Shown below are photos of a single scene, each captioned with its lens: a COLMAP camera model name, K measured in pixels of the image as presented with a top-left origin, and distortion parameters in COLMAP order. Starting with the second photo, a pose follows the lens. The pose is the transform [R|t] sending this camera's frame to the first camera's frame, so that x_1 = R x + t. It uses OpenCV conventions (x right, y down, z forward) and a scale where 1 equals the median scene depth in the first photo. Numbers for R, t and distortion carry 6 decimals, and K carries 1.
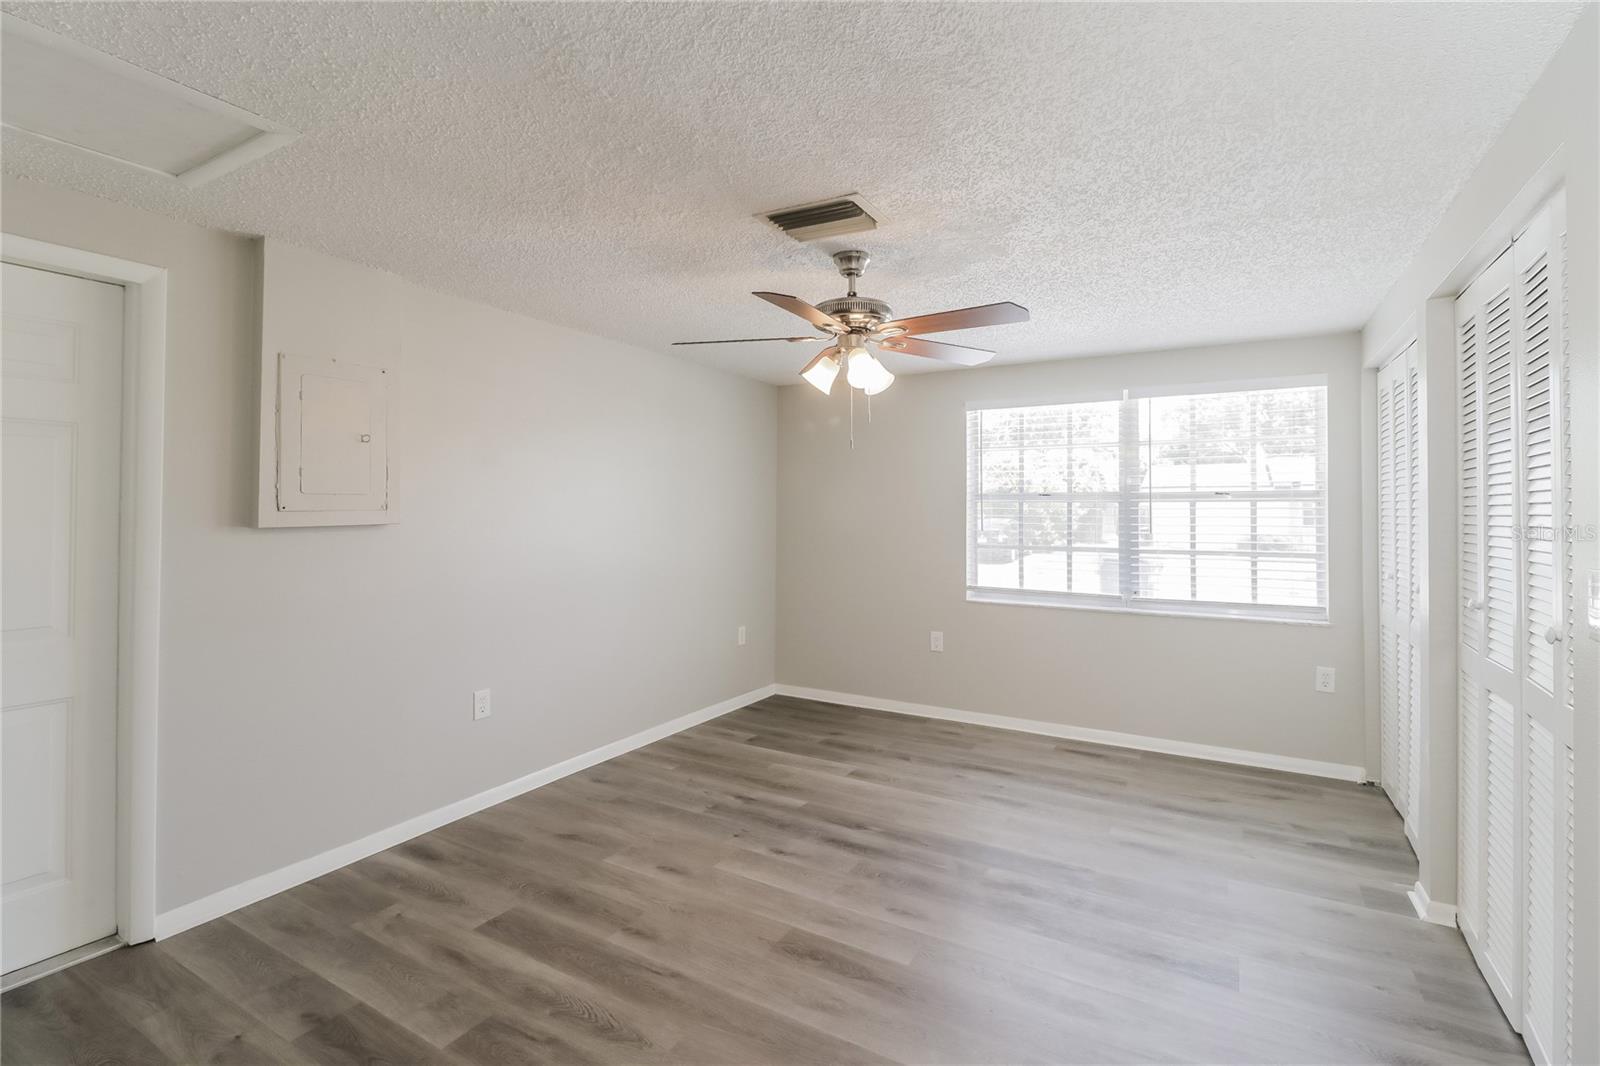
lens RADIAL K [[749.4, 0, 798.1], [0, 749.4, 500.3], [0, 0, 1]] dist [-0.000923, -0.000551]
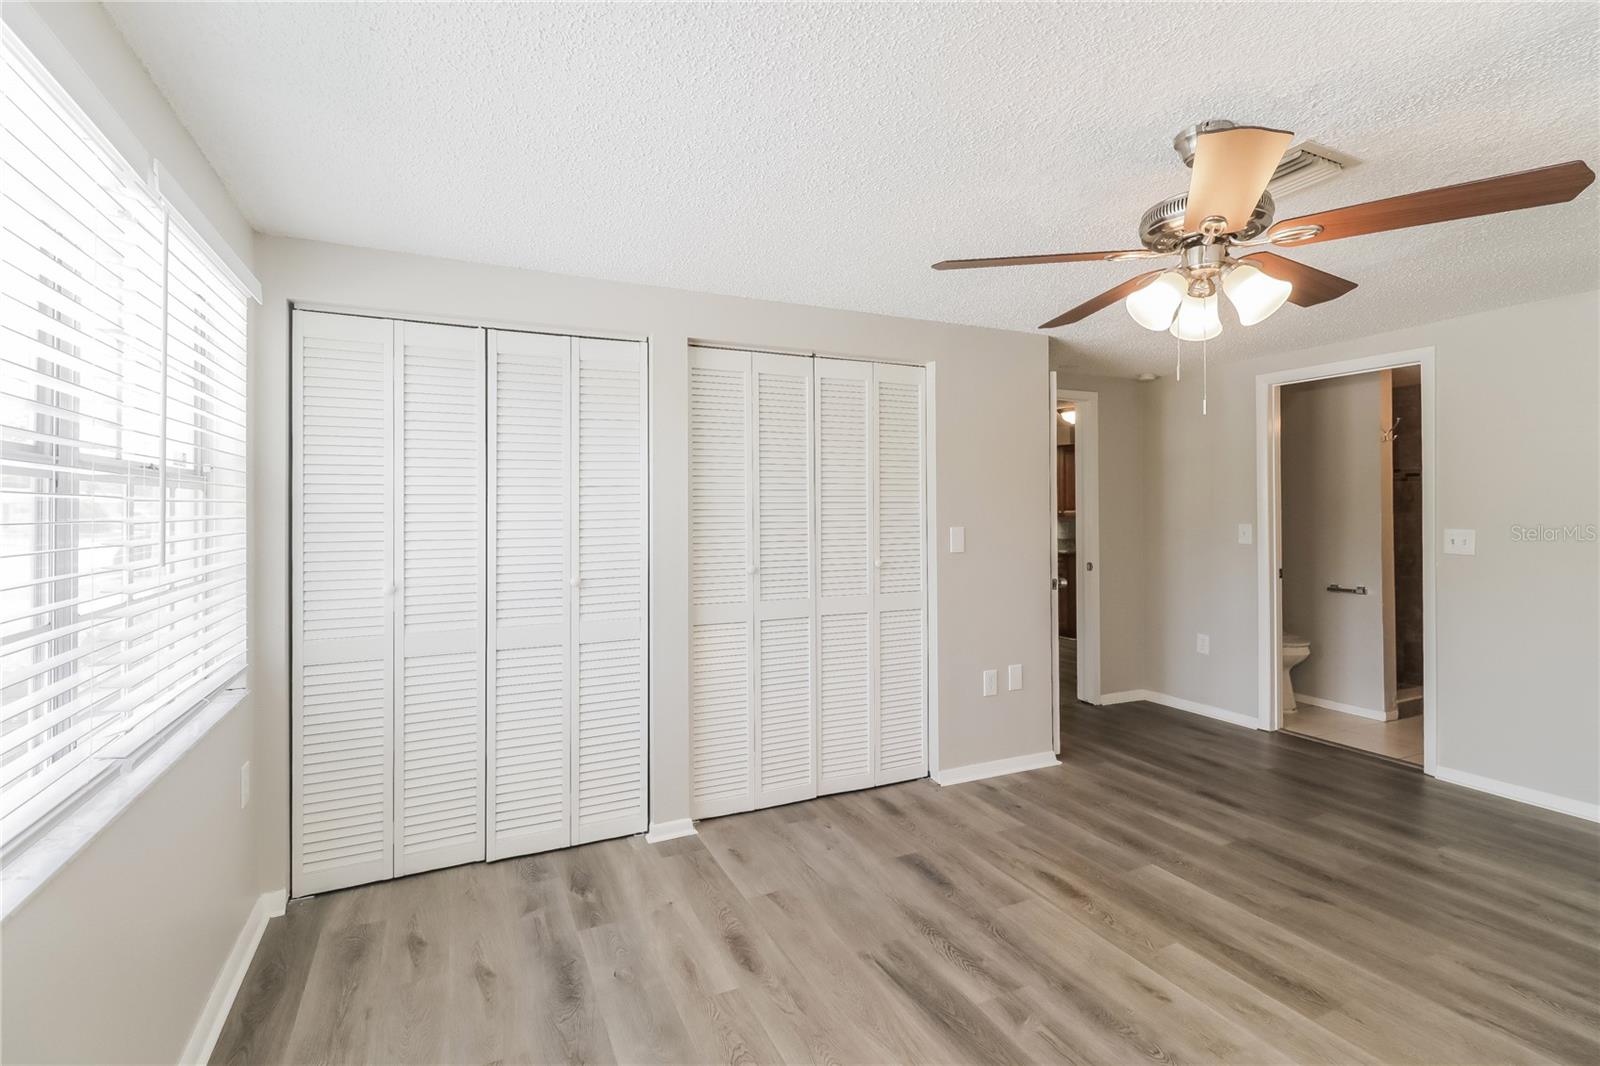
lens RADIAL K [[749.4, 0, 798.1], [0, 749.4, 500.3], [0, 0, 1]] dist [-0.000923, -0.000551]
pose [[-0.823933, 0.002111, 0.566684, -0.008599], [-0.008002, 0.999850, -0.015360, 0.024852], [-0.566631, -0.017190, -0.823792, 1.845934]]
